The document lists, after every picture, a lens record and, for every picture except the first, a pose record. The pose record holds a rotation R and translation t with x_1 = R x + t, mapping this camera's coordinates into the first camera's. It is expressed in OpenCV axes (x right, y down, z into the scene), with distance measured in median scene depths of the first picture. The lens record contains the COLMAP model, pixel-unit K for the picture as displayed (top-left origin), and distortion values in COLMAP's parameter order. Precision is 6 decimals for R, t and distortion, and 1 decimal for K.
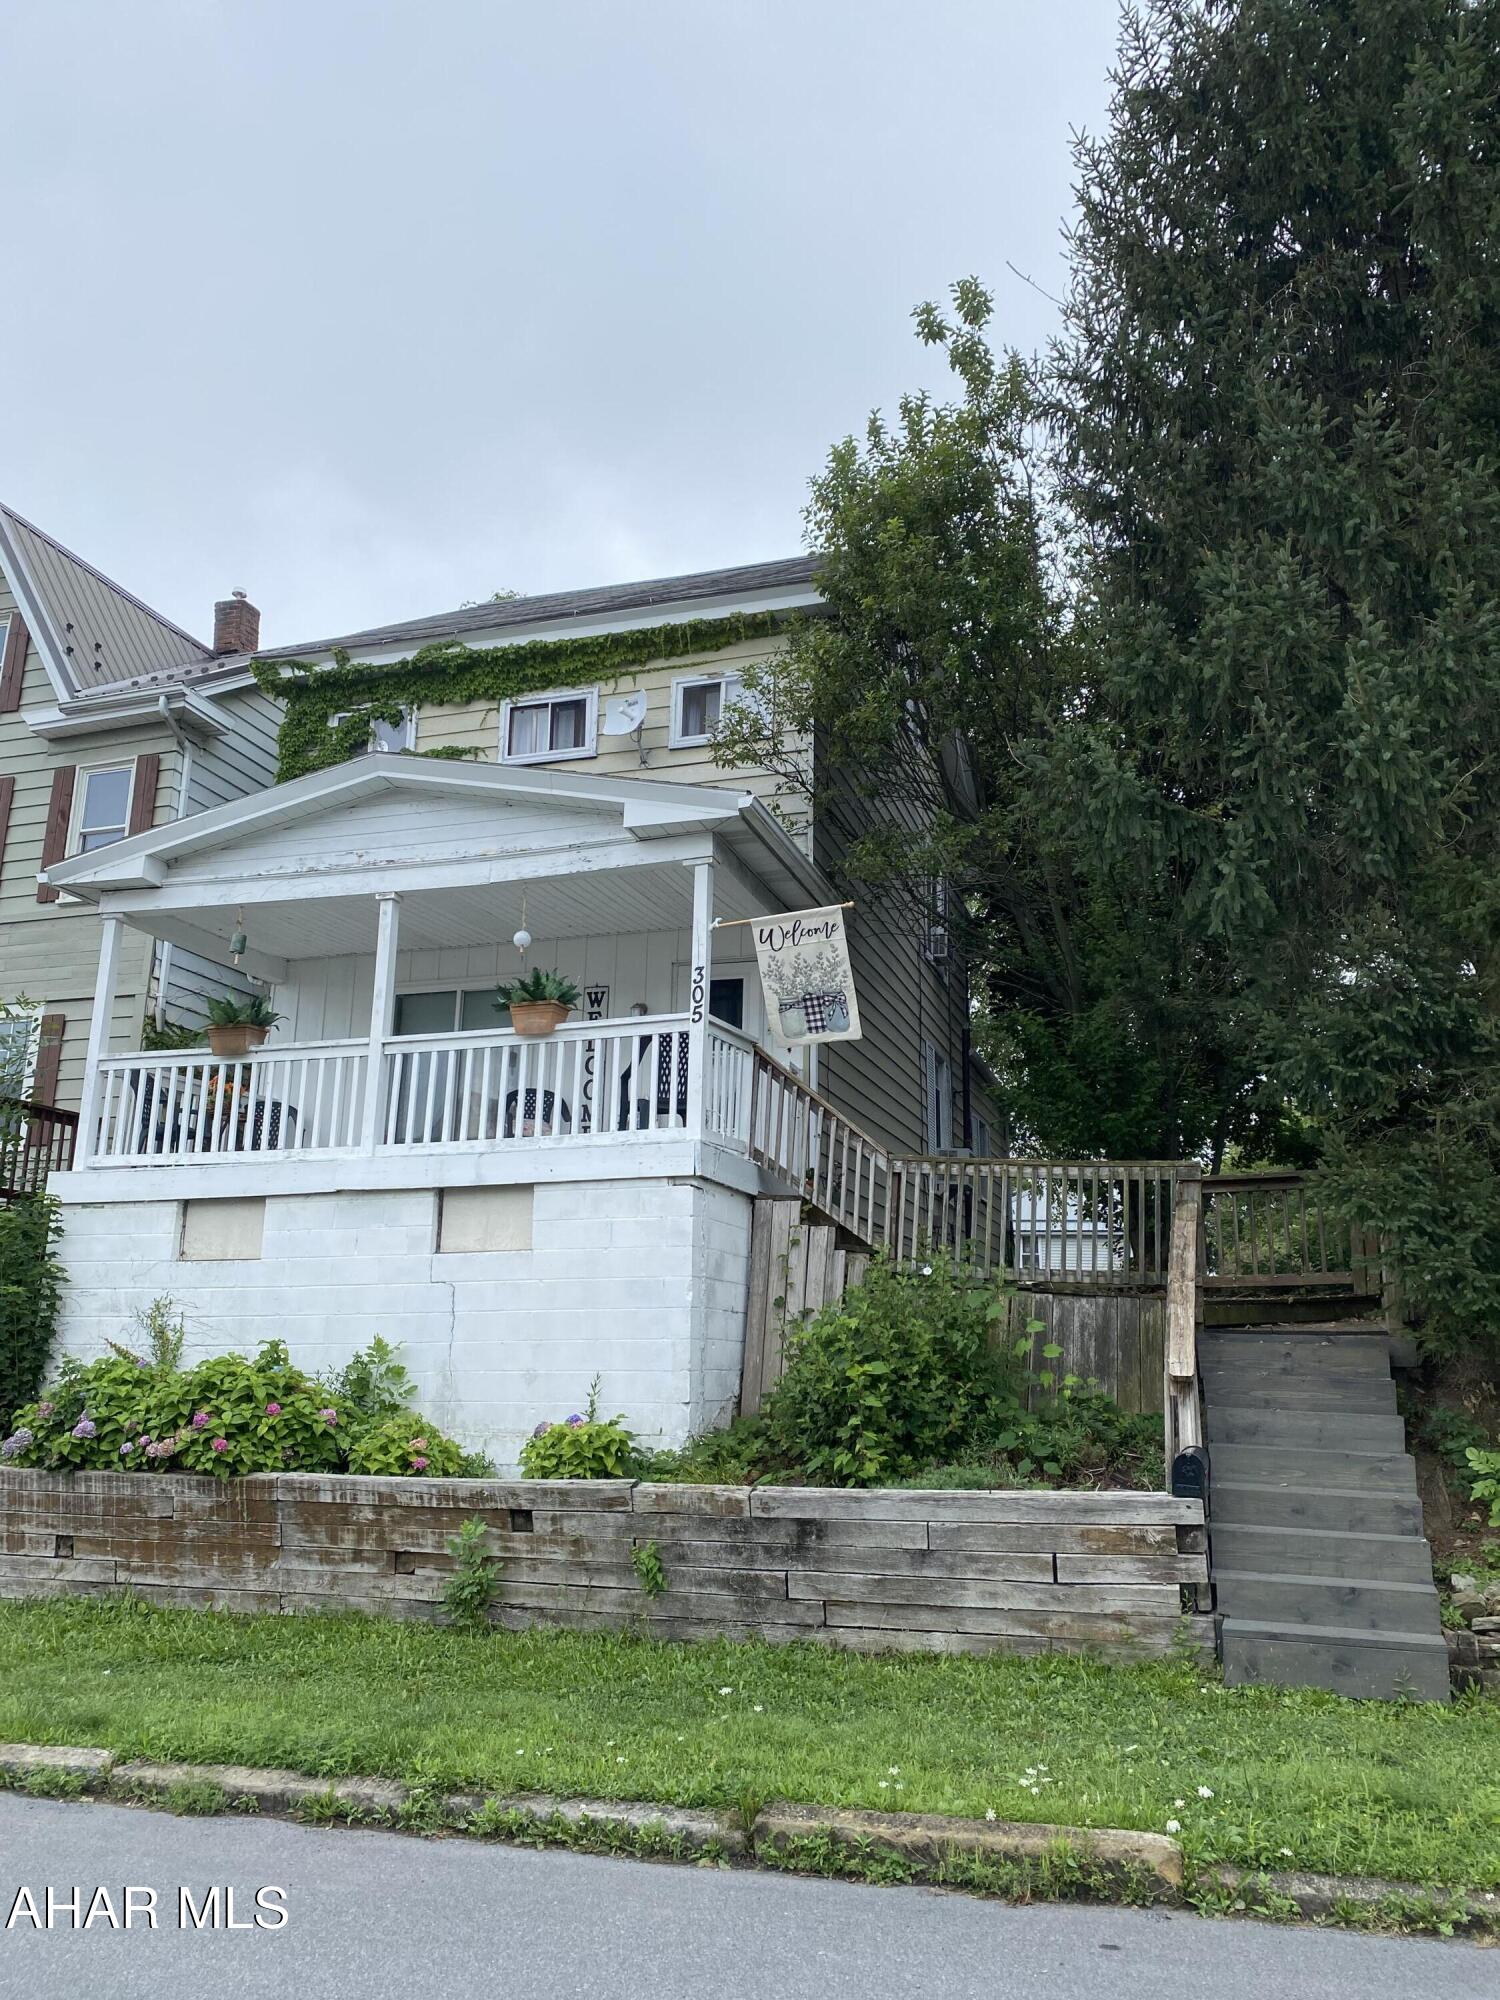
lens RADIAL K [[1510.8, 0, 763.6], [0, 1510.8, 991.0], [0, 0, 1]] dist [0.038535, -0.055007]
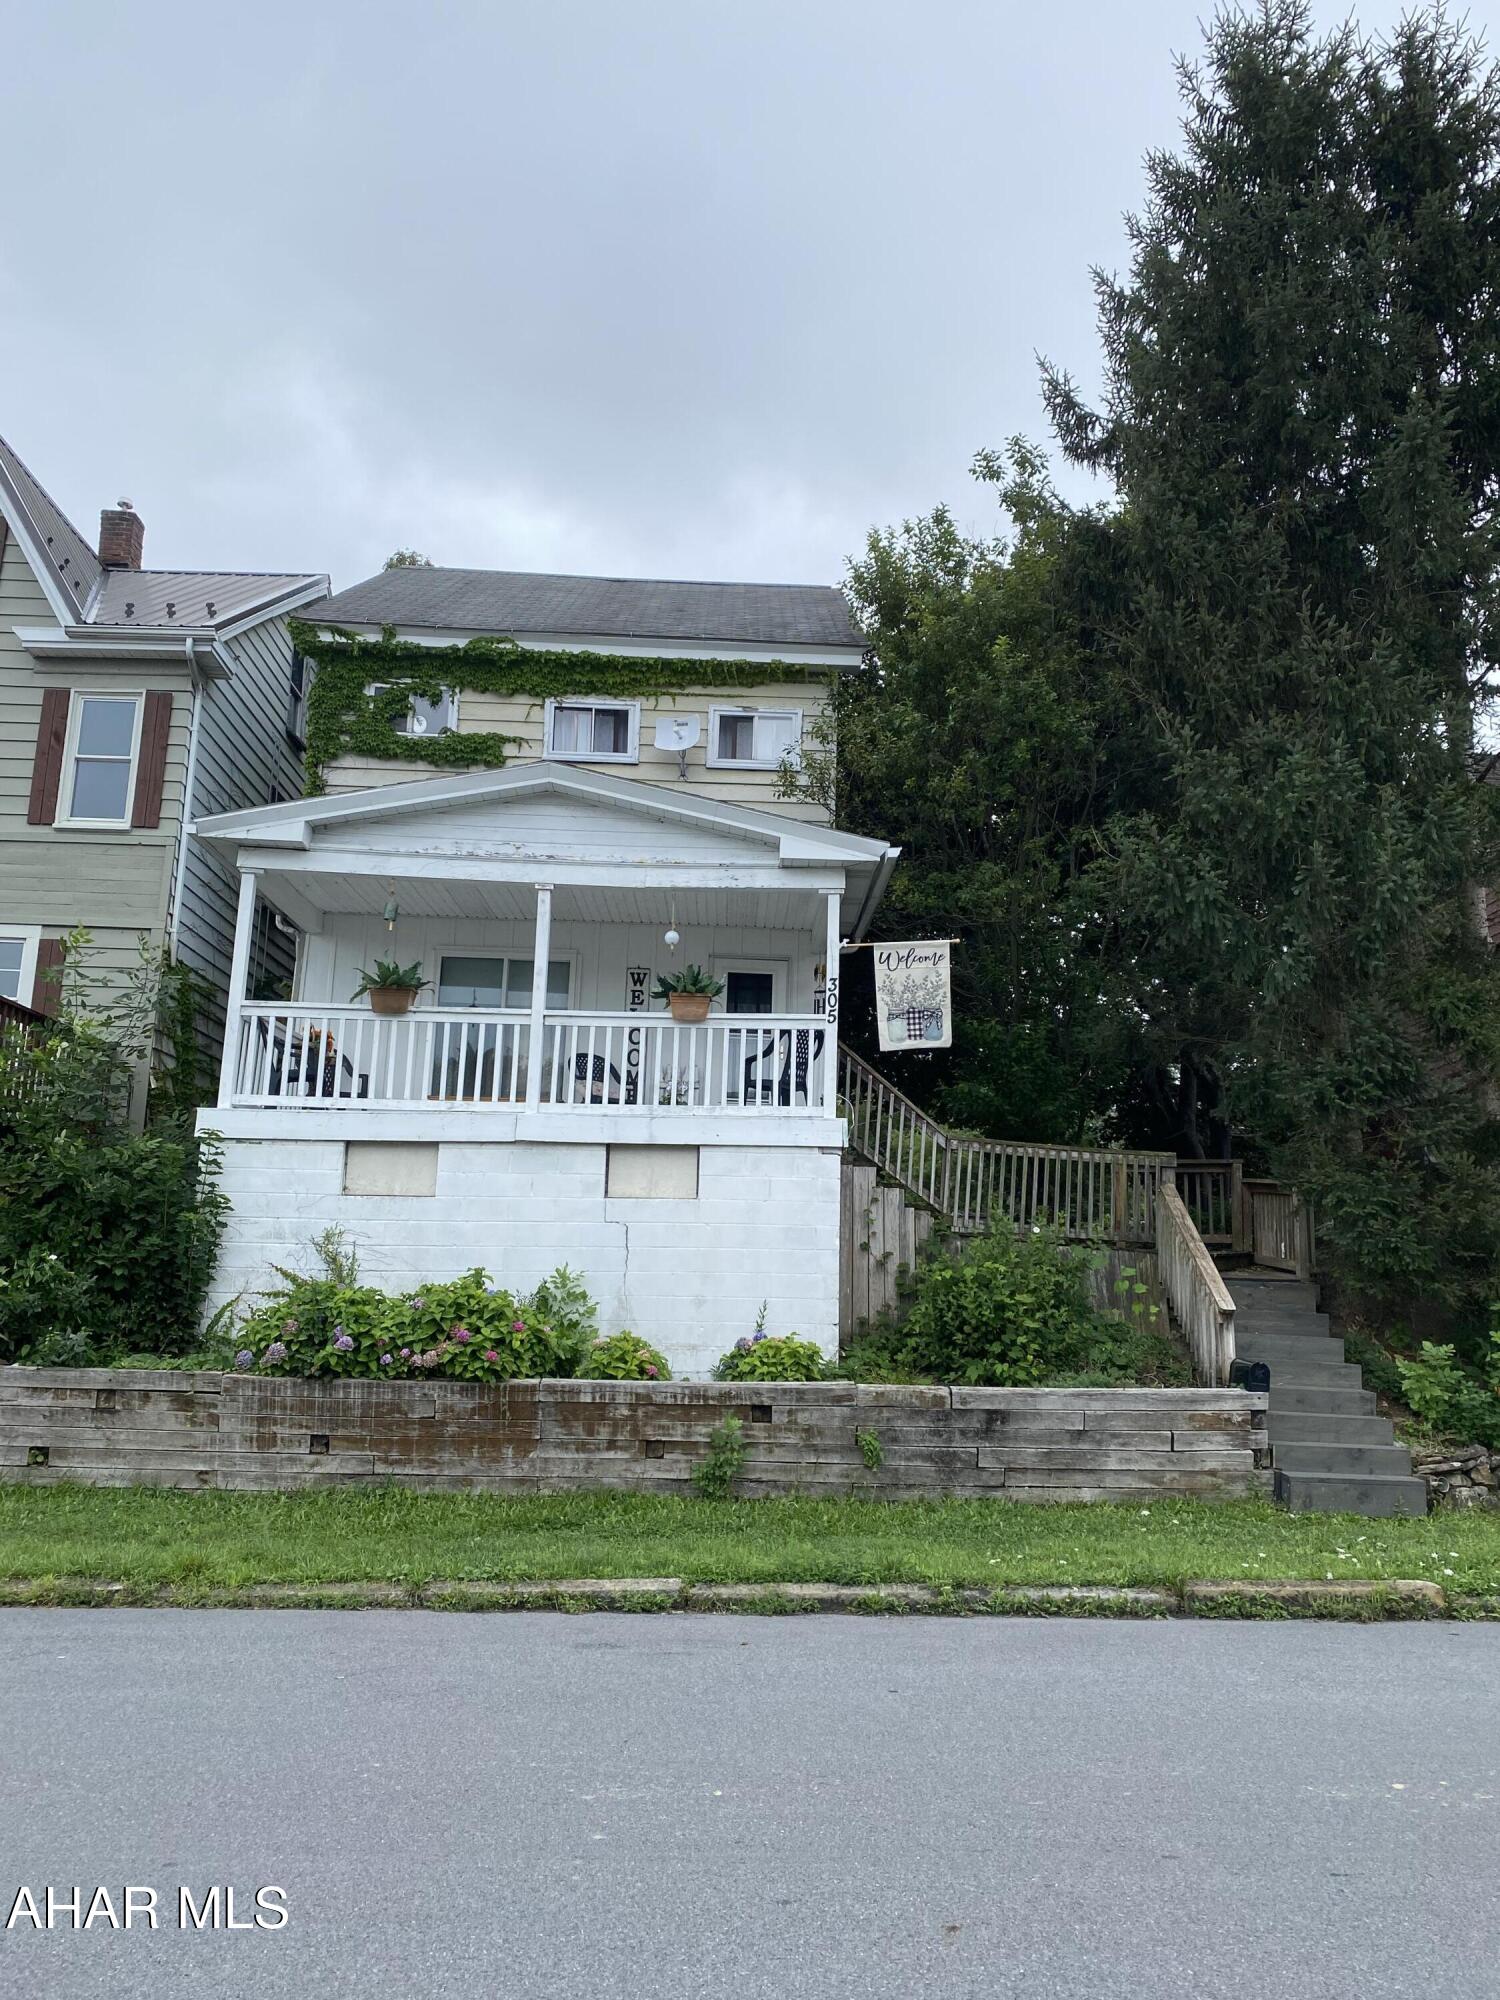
lens RADIAL K [[1510.8, 0, 764.1], [0, 1510.8, 990.7], [0, 0, 1]] dist [0.038535, -0.055007]
pose [[0.939642, 0.081361, 0.332344, -0.532816], [-0.096644, 0.994876, 0.029688, -0.038716], [-0.328226, -0.060015, 0.942691, -0.159178]]
